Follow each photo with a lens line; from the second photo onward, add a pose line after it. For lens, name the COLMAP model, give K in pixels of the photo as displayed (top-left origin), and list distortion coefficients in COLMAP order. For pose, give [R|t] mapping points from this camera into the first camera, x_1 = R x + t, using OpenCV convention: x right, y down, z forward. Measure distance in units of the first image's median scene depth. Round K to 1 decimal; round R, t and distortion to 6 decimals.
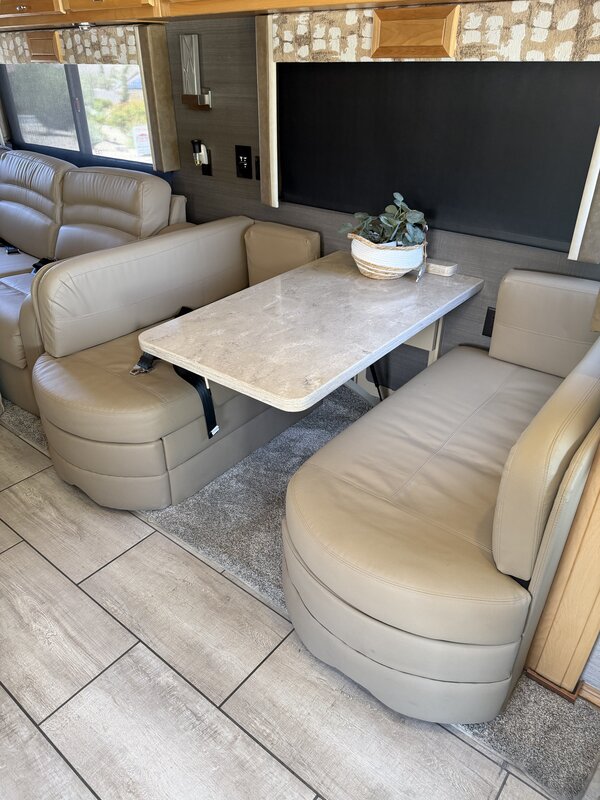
lens RADIAL K [[573.7, 0, 300.0], [0, 573.7, 400.0], [0, 0, 1]] dist [0.065755, -0.087700]
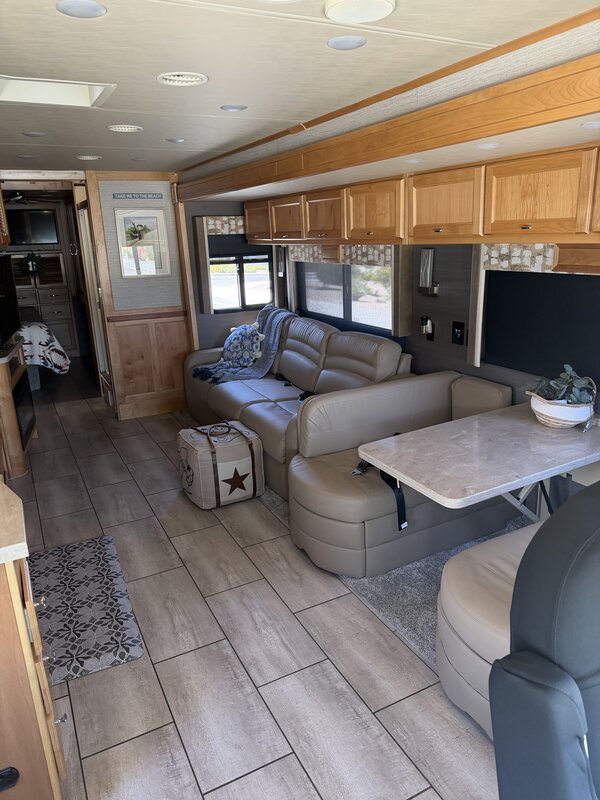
lens RADIAL K [[573.7, 0, 300.0], [0, 573.7, 400.0], [0, 0, 1]] dist [0.065755, -0.087700]
pose [[0.914988, 0.080479, -0.395373, 0.133606], [-0.169911, 0.965638, -0.196656, 0.075190], [0.365960, 0.247116, 0.897222, -0.354932]]
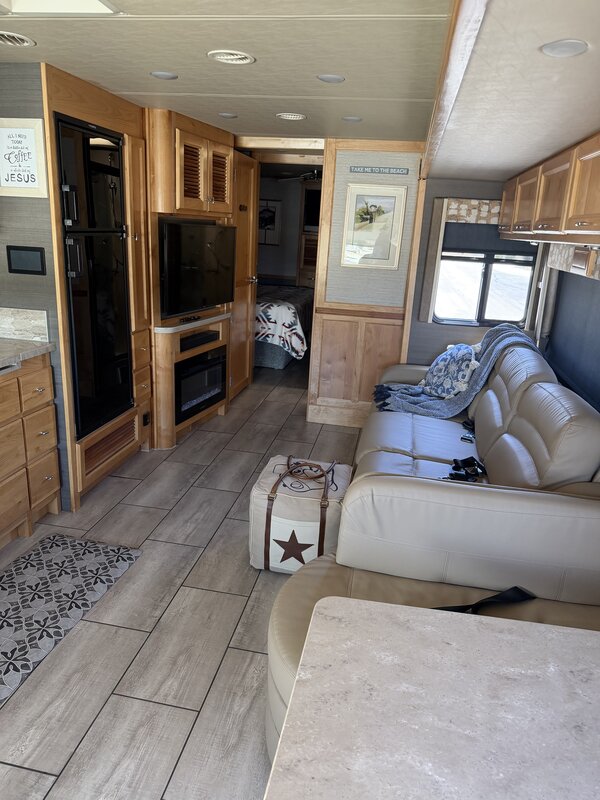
lens RADIAL K [[566.7, 0, 290.1], [0, 566.7, 394.7], [0, 0, 1]] dist [0.055748, -0.086371]
pose [[0.464426, 0.267940, -0.844107, 0.243657], [-0.484983, 0.874458, 0.010738, -0.286990], [0.741013, 0.404390, 0.536068, 0.360462]]
